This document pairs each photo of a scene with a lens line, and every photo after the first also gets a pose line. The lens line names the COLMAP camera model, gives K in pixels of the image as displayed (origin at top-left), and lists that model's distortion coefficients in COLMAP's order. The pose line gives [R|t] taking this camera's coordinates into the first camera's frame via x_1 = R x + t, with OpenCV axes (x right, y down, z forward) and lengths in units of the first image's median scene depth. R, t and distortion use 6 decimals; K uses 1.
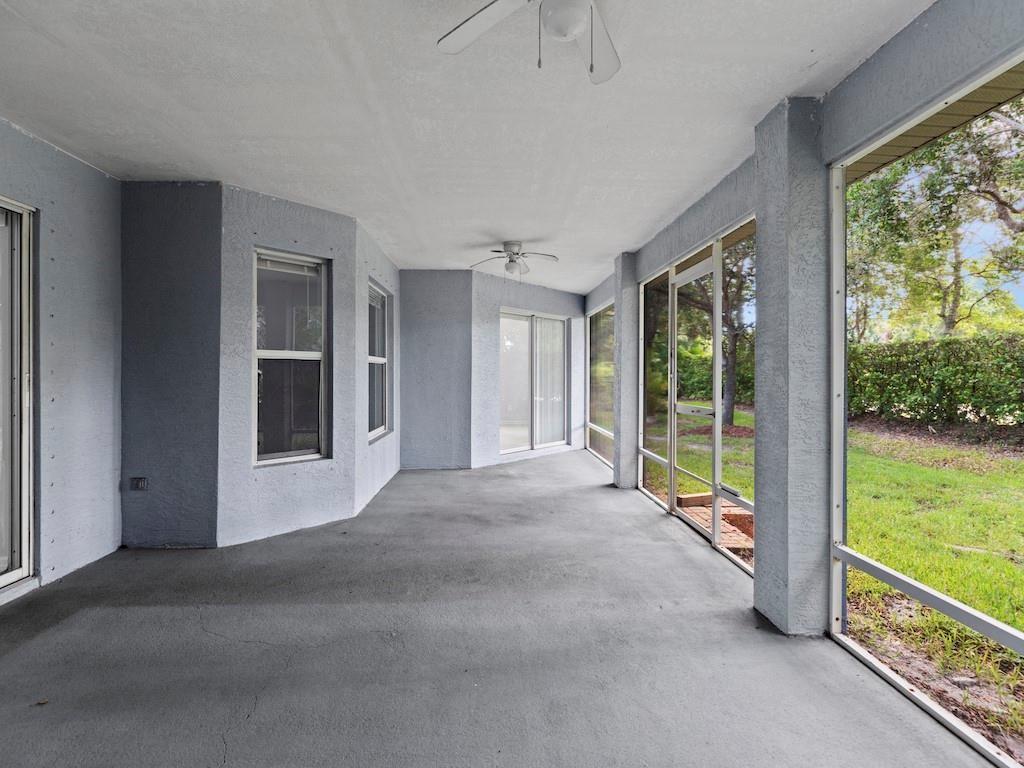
lens RADIAL K [[474.2, 0, 513.3], [0, 474.2, 374.9], [0, 0, 1]] dist [-0.004525, 0.000099]
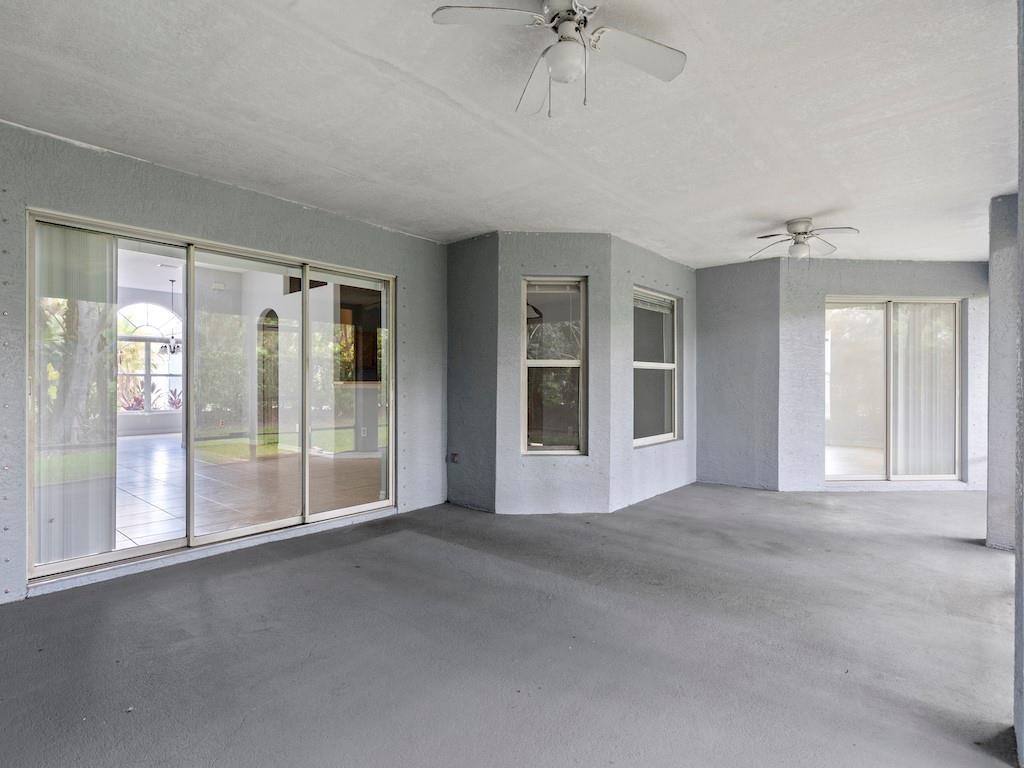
lens RADIAL K [[522.3, 0, 515.7], [0, 522.3, 385.0], [0, 0, 1]] dist [-0.001443, -0.000328]
pose [[0.729645, 0.002195, -0.683823, 0.331599], [0.000621, 0.999992, 0.003873, 0.006106], [0.683826, -0.003250, 0.729638, -0.006052]]
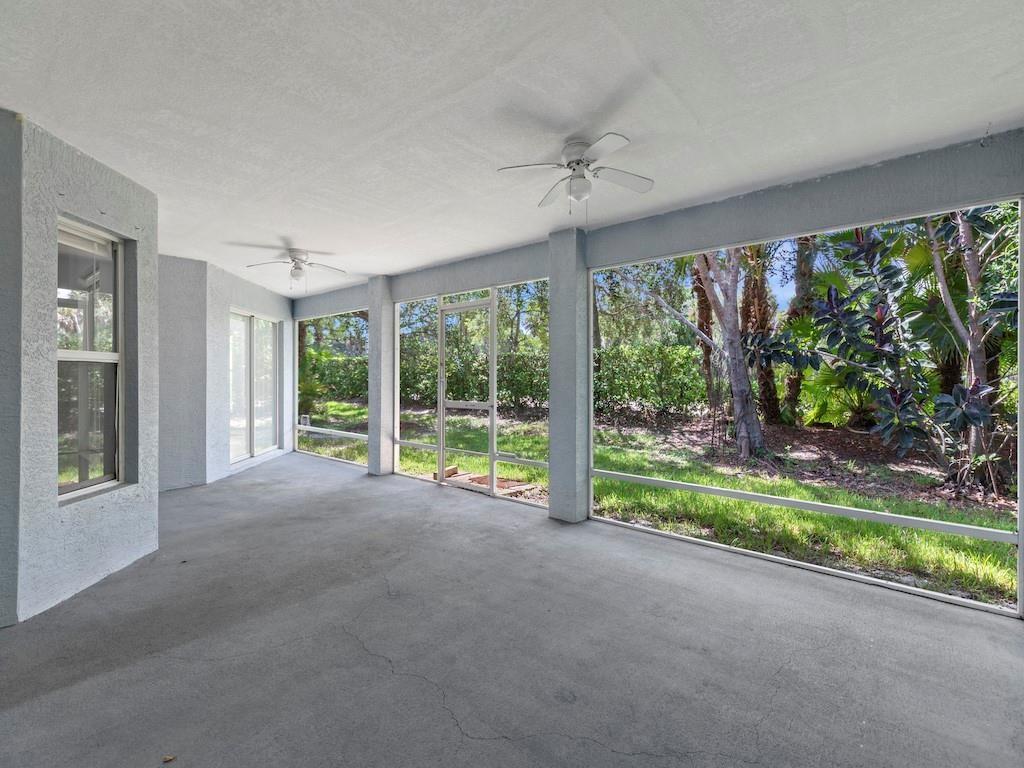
lens RADIAL K [[460.8, 0, 509.5], [0, 460.8, 379.1], [0, 0, 1]] dist [-0.000564, -0.000016]
pose [[0.687057, -0.003947, 0.726593, -0.522274], [-0.000432, 0.999983, 0.005840, -0.008849], [-0.726604, -0.004327, 0.687043, -0.019894]]
